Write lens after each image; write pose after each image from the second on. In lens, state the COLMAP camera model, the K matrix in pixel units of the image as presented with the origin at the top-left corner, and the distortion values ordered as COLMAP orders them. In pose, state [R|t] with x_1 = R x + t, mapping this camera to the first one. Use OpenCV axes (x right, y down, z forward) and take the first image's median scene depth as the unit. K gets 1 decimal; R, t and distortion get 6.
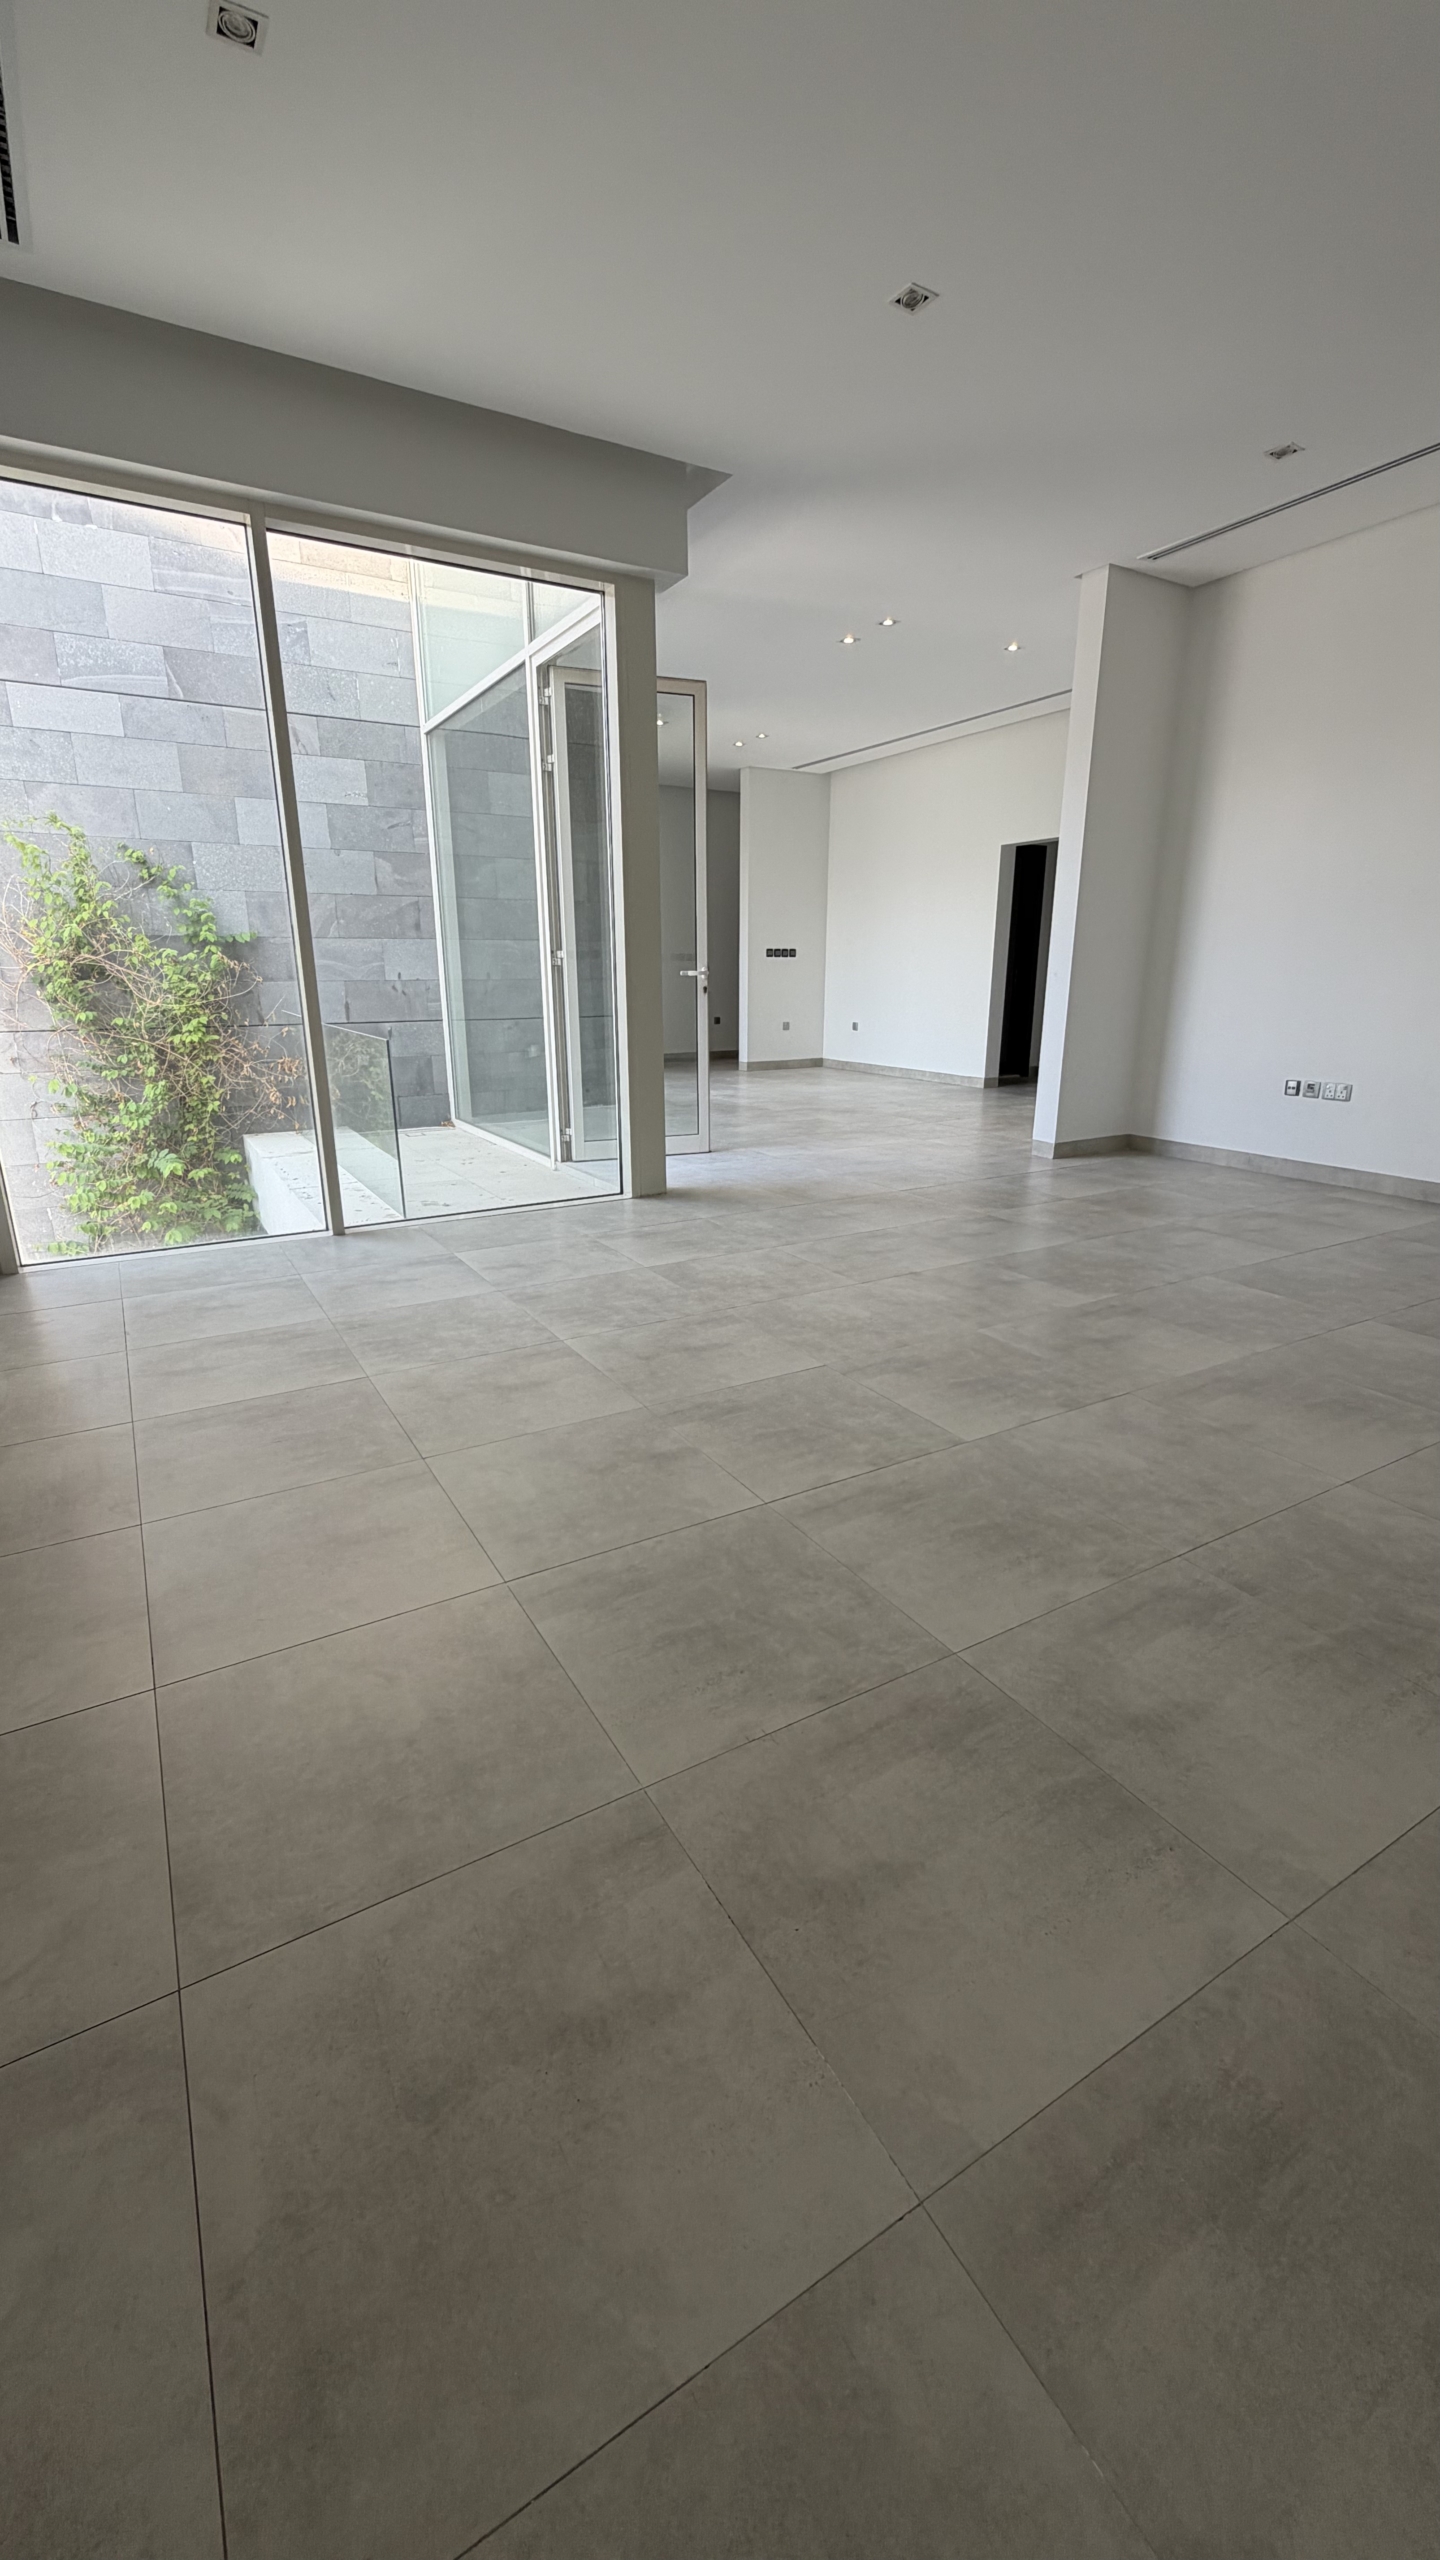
lens RADIAL K [[1028.4, 0, 731.0], [0, 1028.4, 1267.5], [0, 0, 1]] dist [-0.000719, 0.000615]
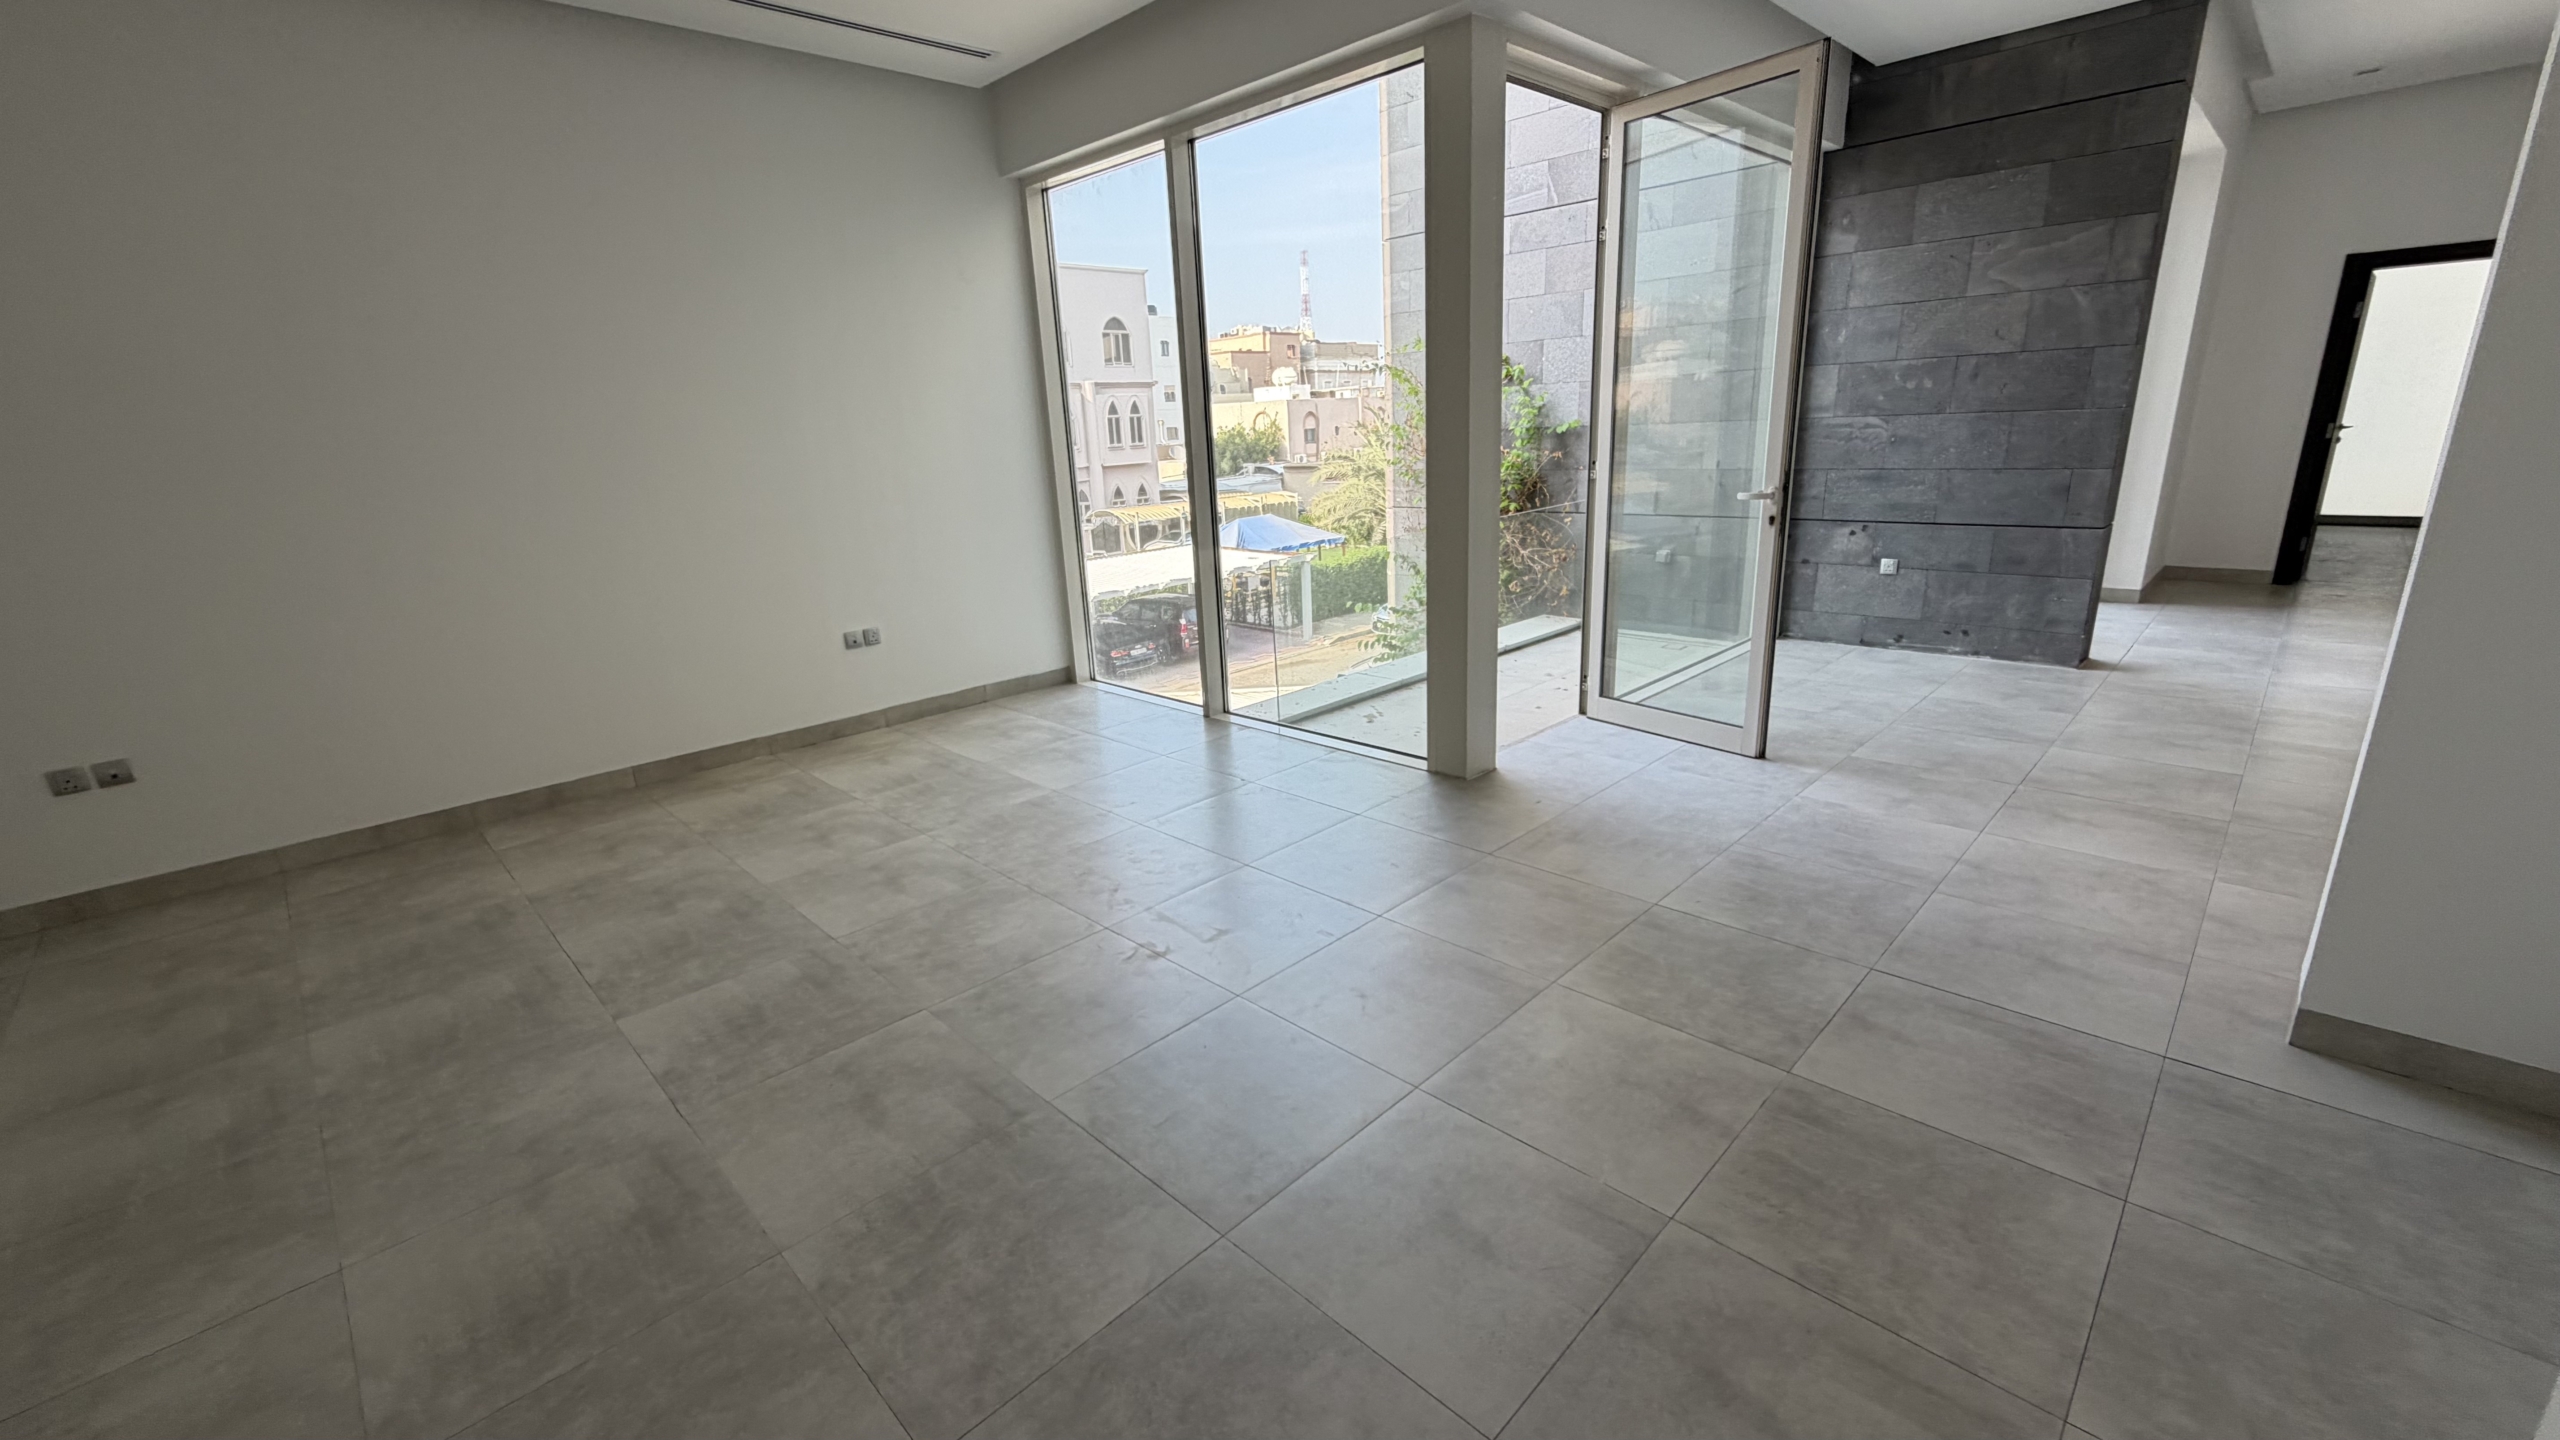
lens RADIAL K [[1028.4, 0, 1272.1], [0, 1028.4, 721.1], [0, 0, 1]] dist [-0.000719, 0.000615]
pose [[0.240214, 0.263016, -0.934409, 1.127996], [-0.227395, 0.951056, 0.209245, -0.439927], [0.943710, 0.162216, 0.288265, 1.092838]]
